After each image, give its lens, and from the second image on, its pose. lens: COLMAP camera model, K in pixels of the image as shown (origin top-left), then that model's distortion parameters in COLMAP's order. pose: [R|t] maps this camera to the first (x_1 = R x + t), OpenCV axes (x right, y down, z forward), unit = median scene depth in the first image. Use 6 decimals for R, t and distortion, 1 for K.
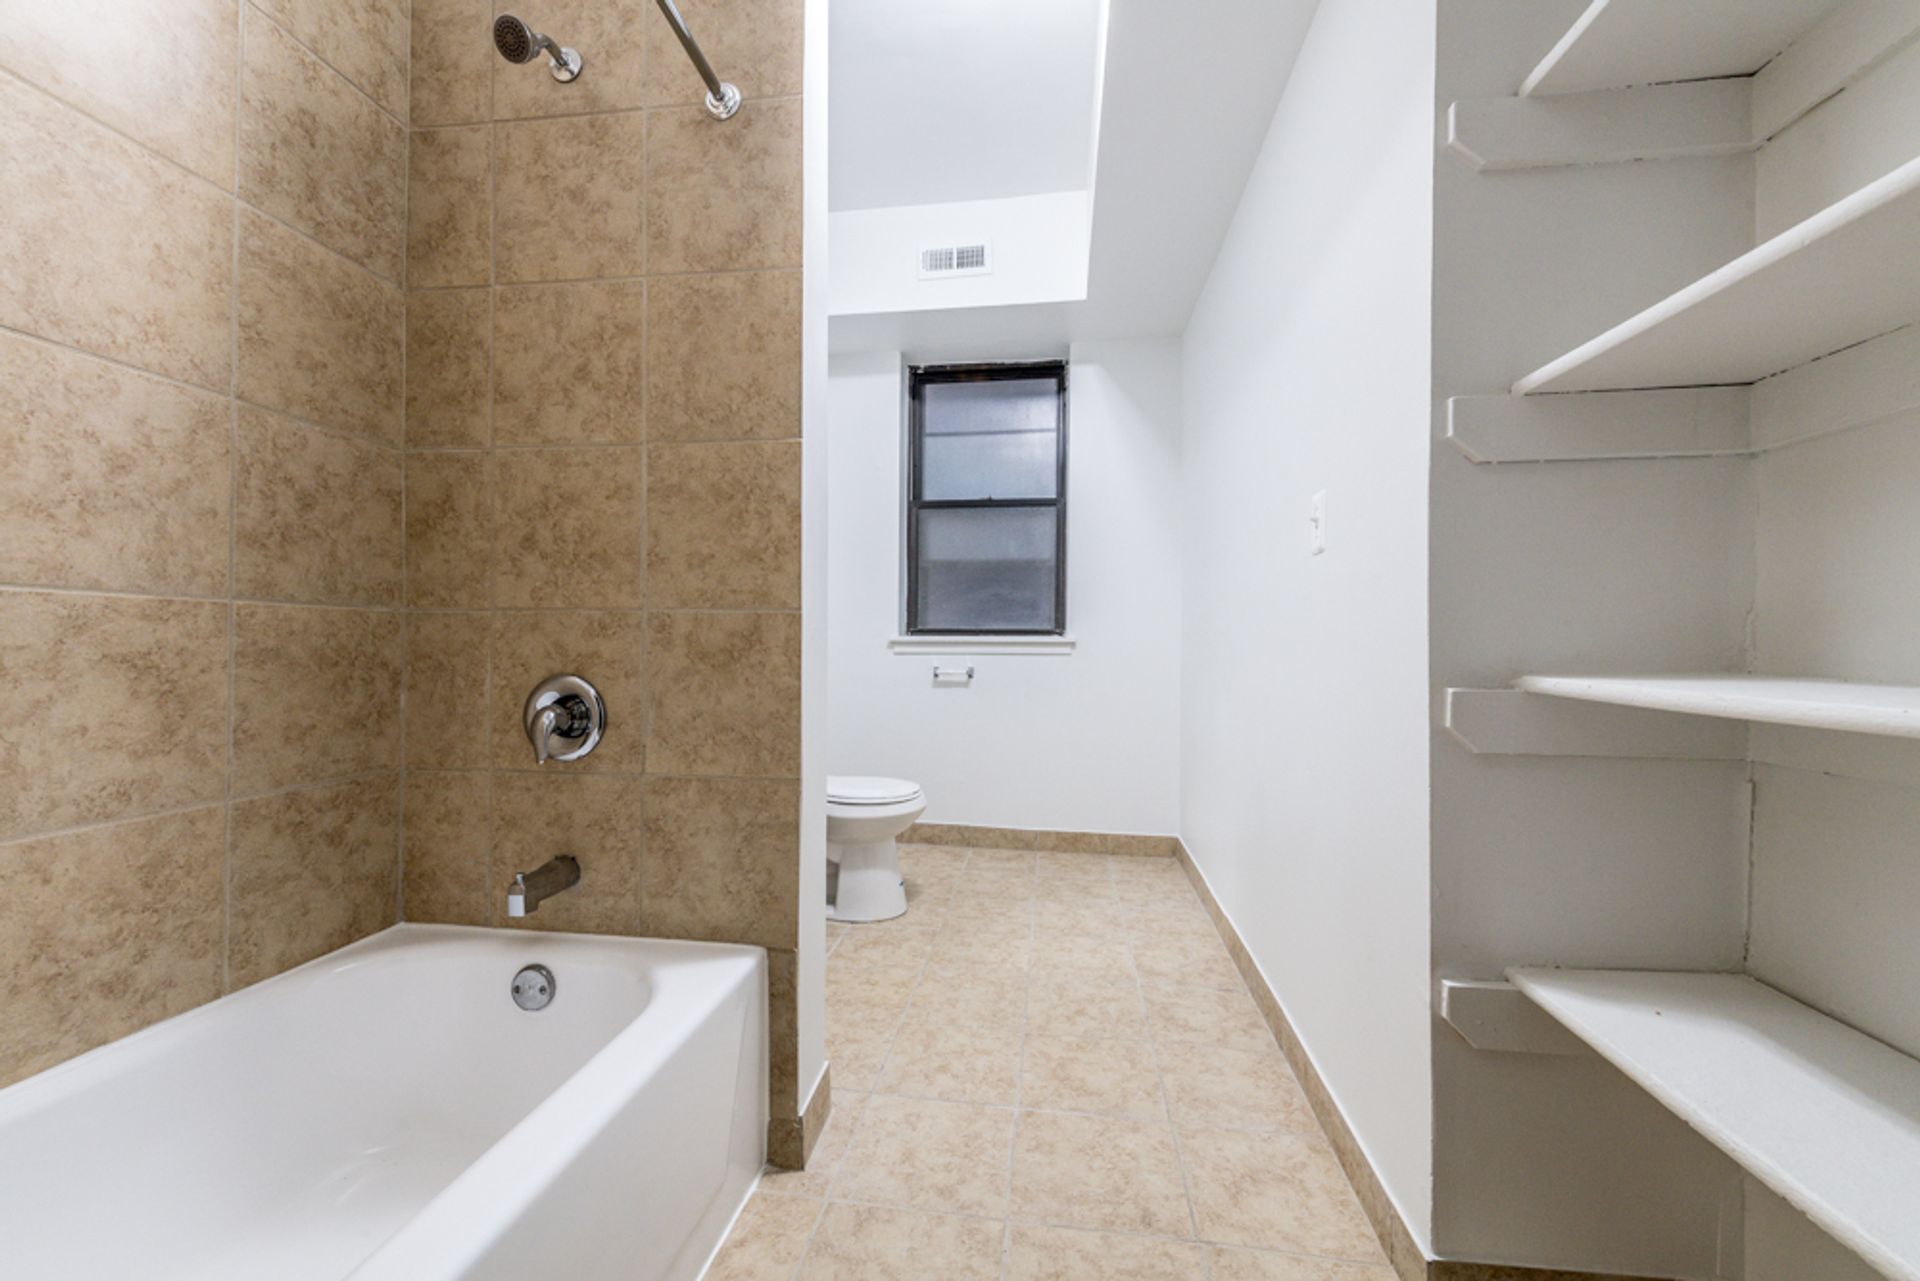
lens RADIAL K [[750.6, 0, 962.8], [0, 750.6, 639.2], [0, 0, 1]] dist [0.008134, -0.003136]
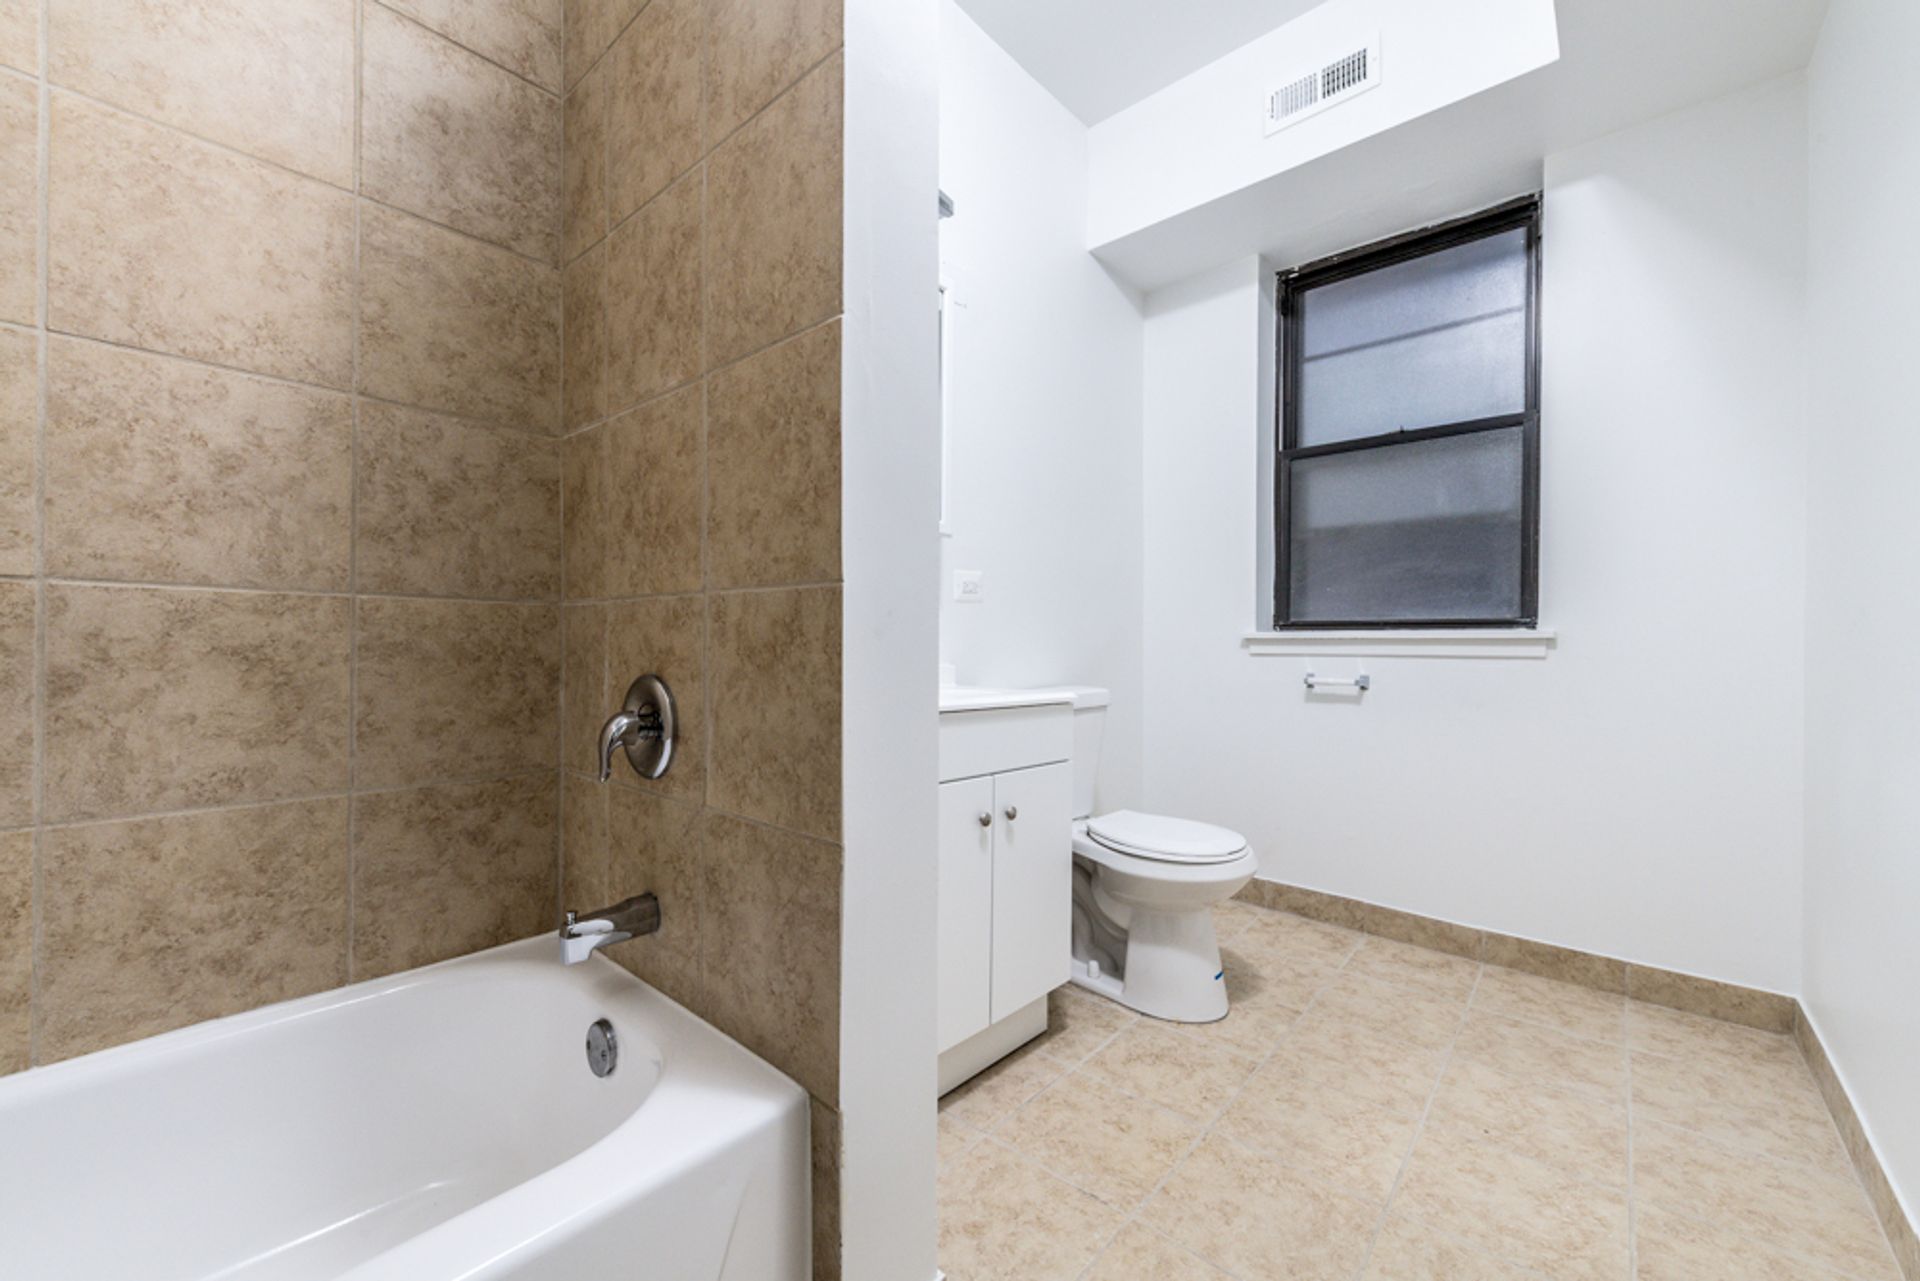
lens RADIAL K [[750.6, 0, 950.5], [0, 750.6, 641.9], [0, 0, 1]] dist [0.008134, -0.003136]
pose [[0.826163, -0.003046, -0.563423, 0.218990], [0.003832, 0.999993, 0.000213, 0.012345], [0.563418, -0.002335, 0.826169, 0.517360]]
